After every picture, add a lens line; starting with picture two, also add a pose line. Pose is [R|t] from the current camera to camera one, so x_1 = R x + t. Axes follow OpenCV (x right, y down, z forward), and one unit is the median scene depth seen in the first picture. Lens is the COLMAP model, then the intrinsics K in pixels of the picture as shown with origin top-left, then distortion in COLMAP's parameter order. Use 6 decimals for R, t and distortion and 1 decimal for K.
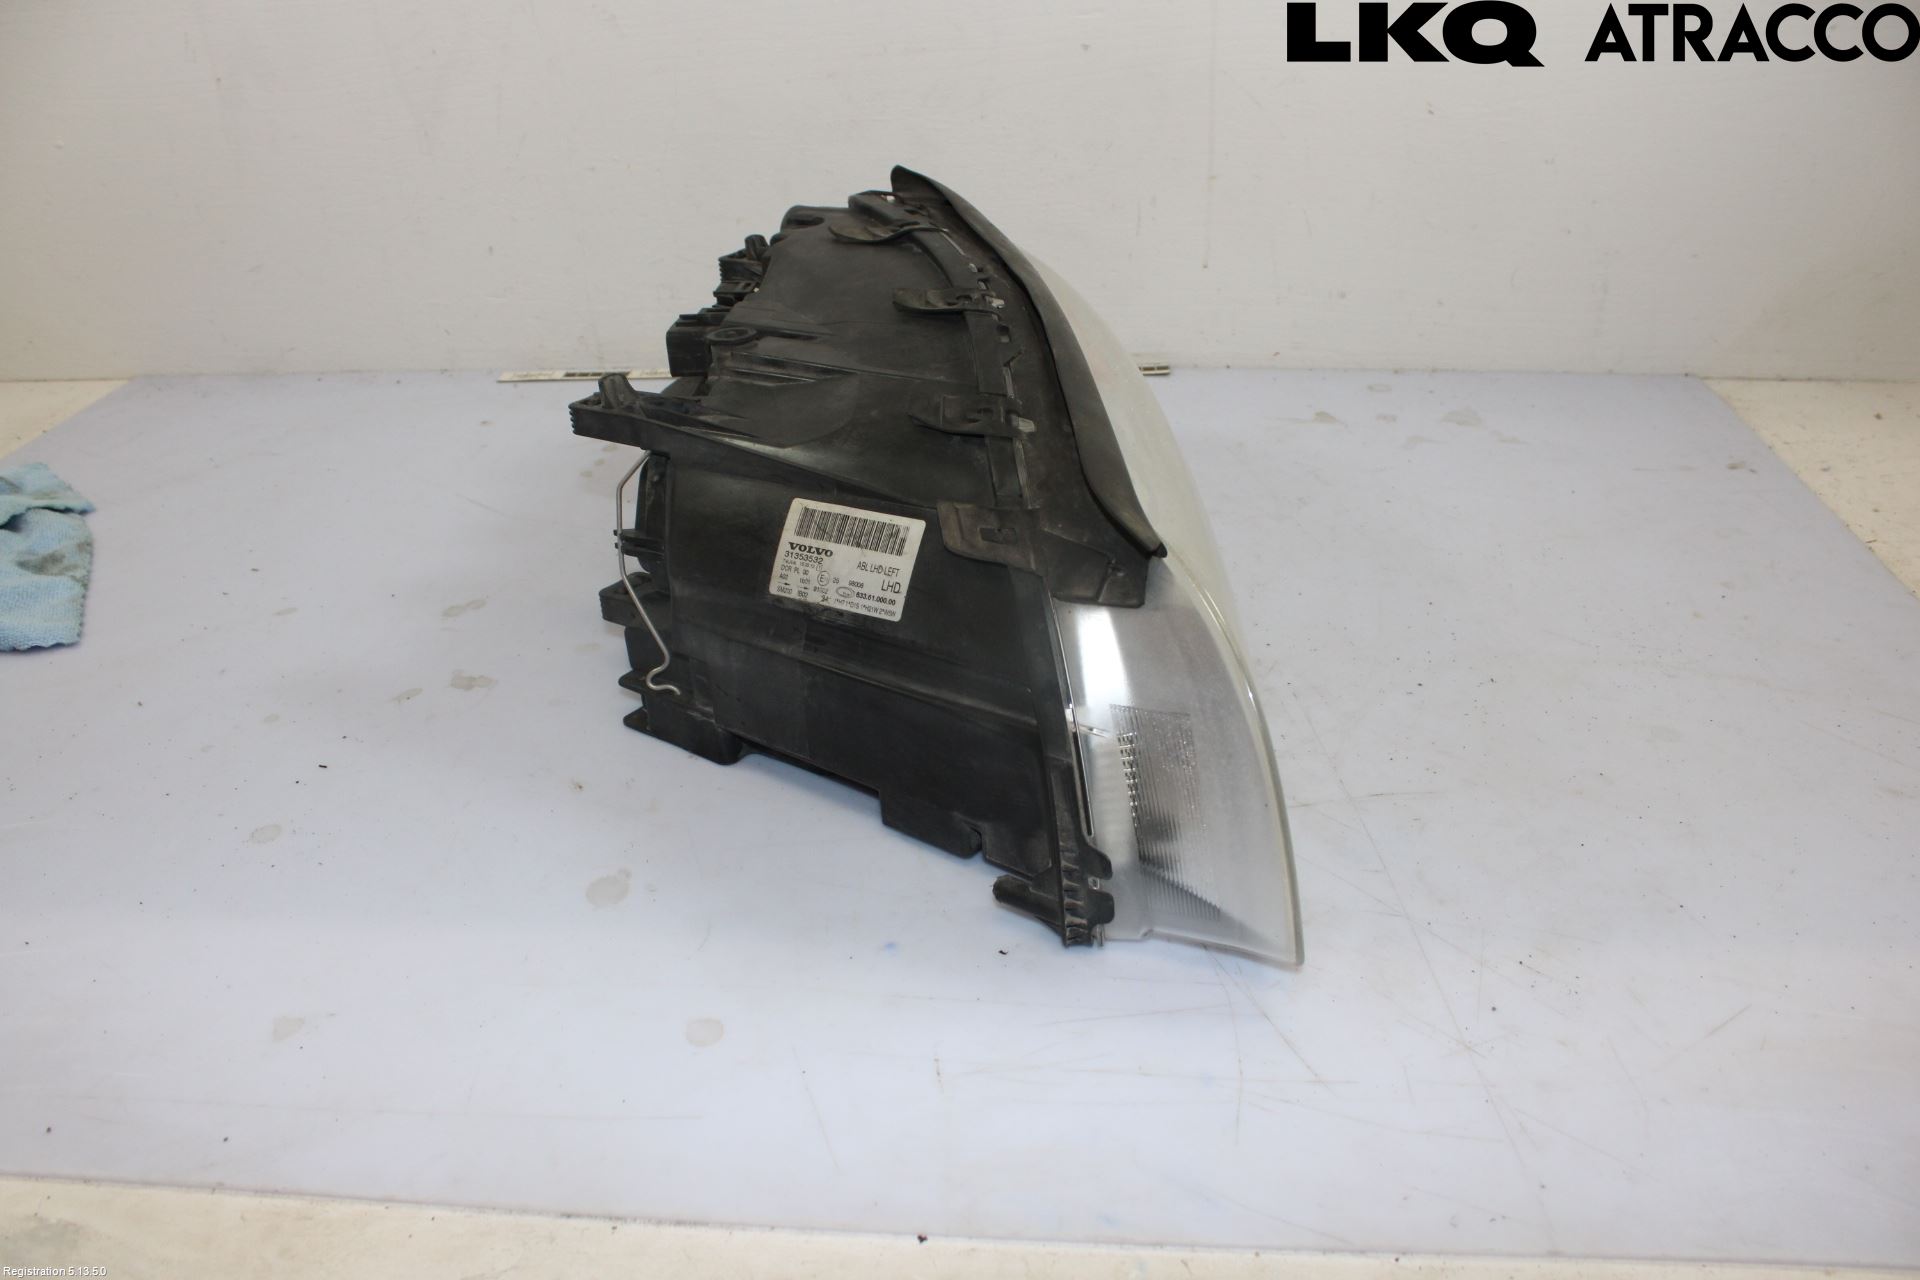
lens RADIAL K [[1575.0, 0, 934.5], [0, 1575.0, 648.2], [0, 0, 1]] dist [-0.165344, 0.138470]
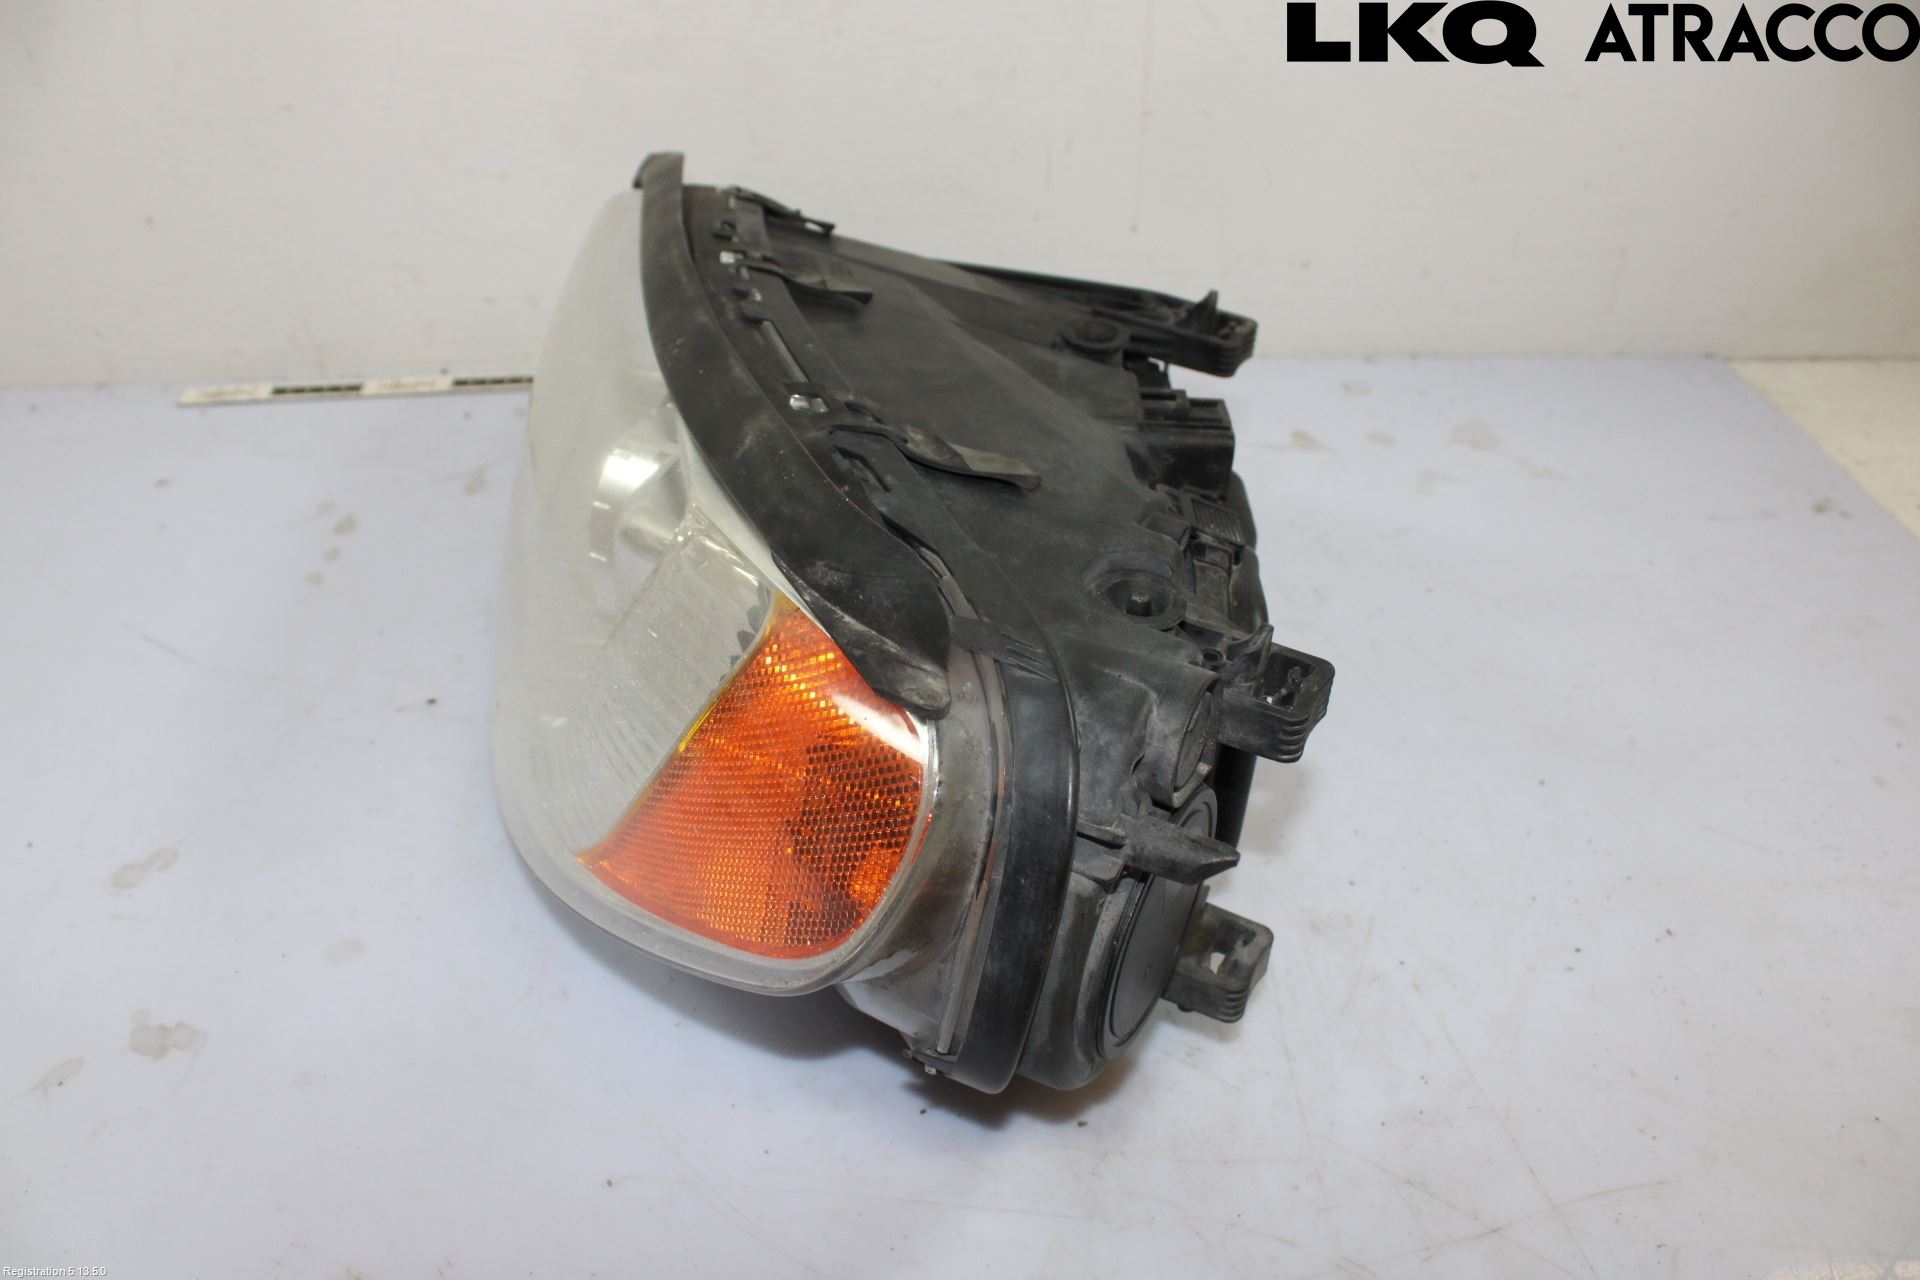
lens RADIAL K [[1575.0, 0, 934.5], [0, 1575.0, 648.2], [0, 0, 1]] dist [-0.165344, 0.138470]
pose [[0.986841, -0.056518, 0.151493, -0.051817], [0.038951, 0.992424, 0.116518, -0.142938], [-0.156931, -0.109084, 0.981567, 0.260501]]
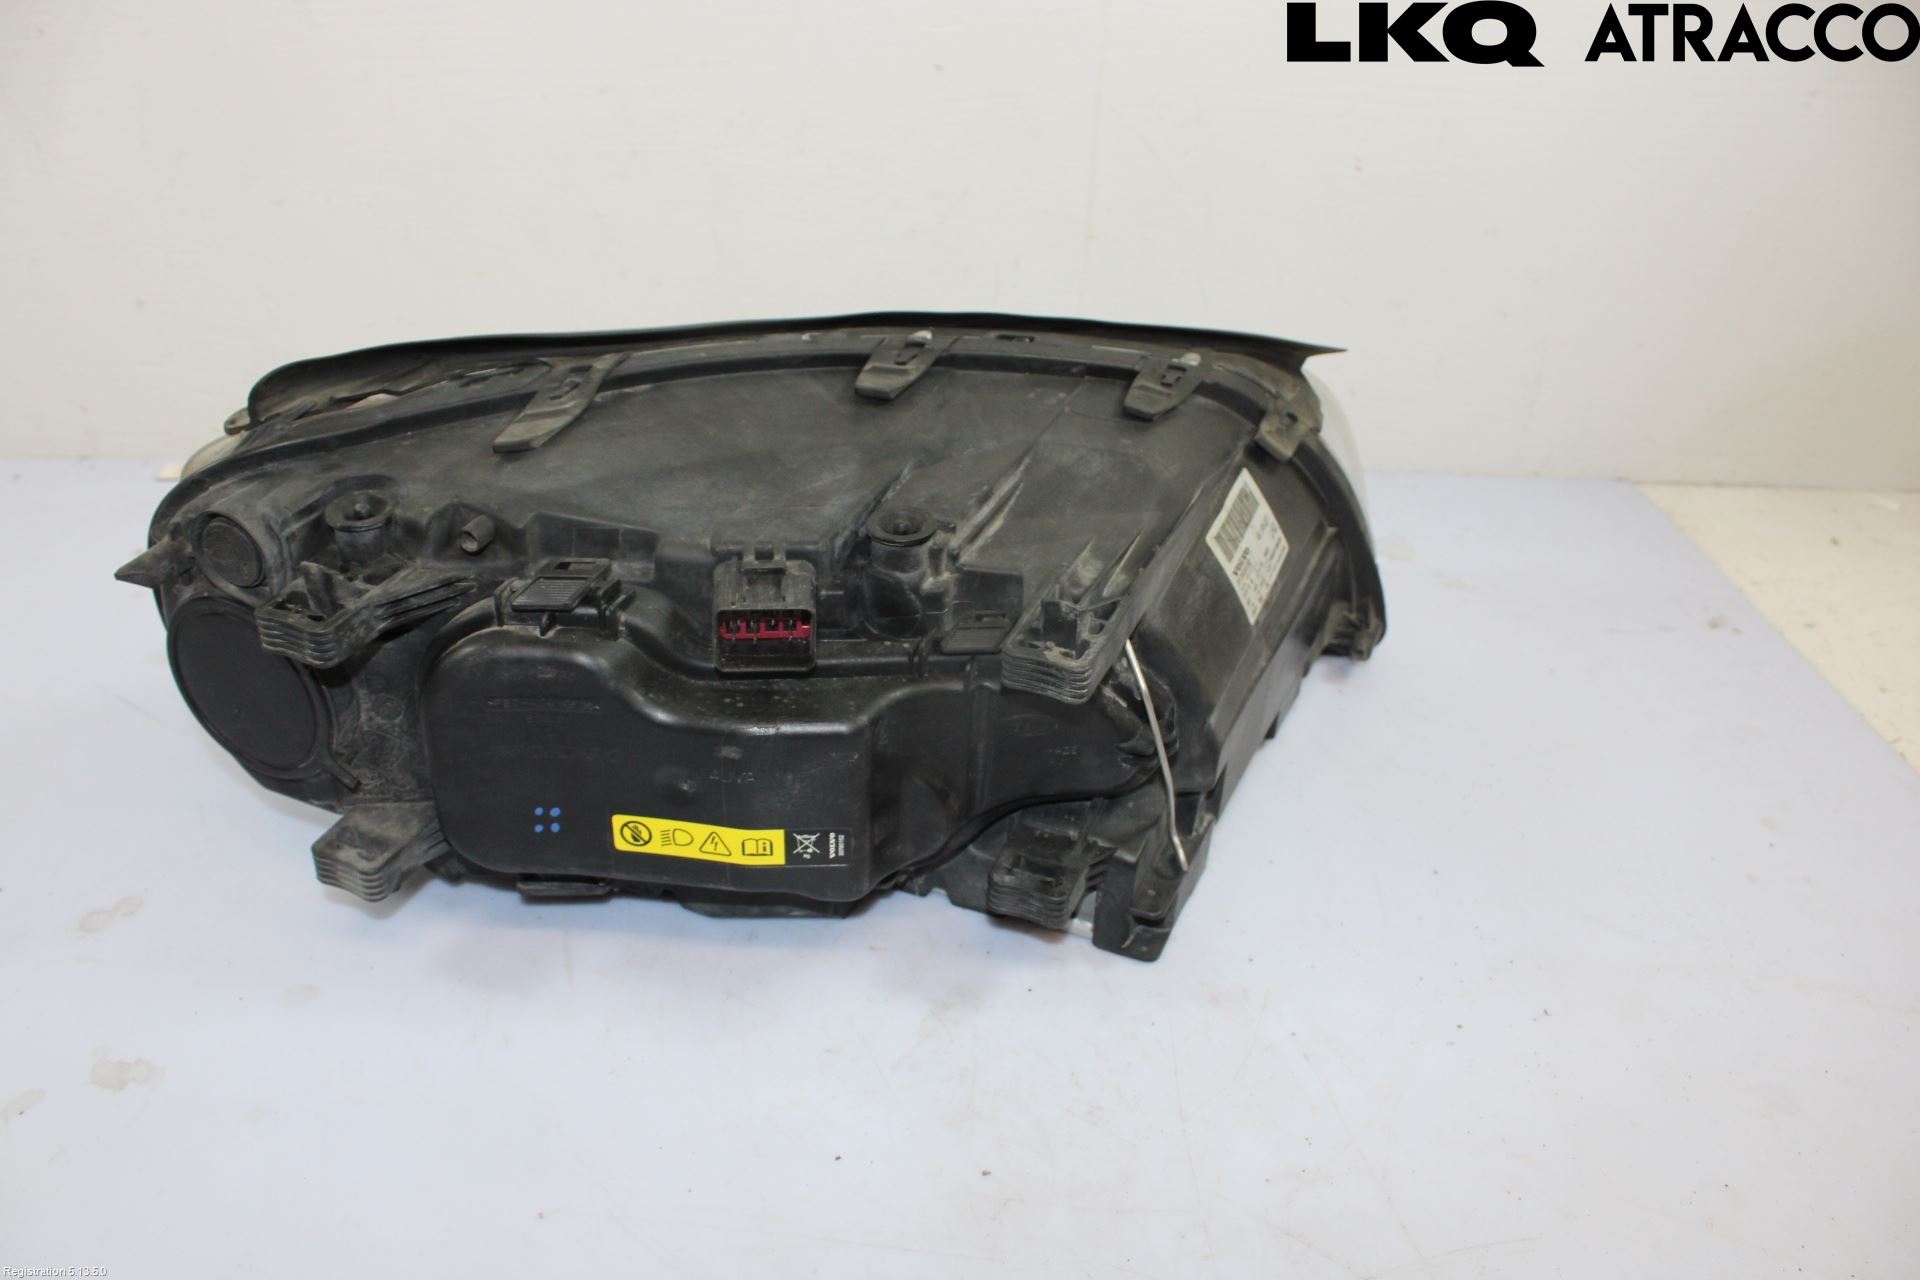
lens RADIAL K [[1574.7, 0, 937.7], [0, 1574.7, 657.4], [0, 0, 1]] dist [-0.151308, 0.115012]
pose [[0.983455, -0.018104, 0.180248, -0.048045], [0.007712, 0.998276, 0.058189, -0.140077], [-0.180990, -0.055836, 0.981899, 0.220515]]
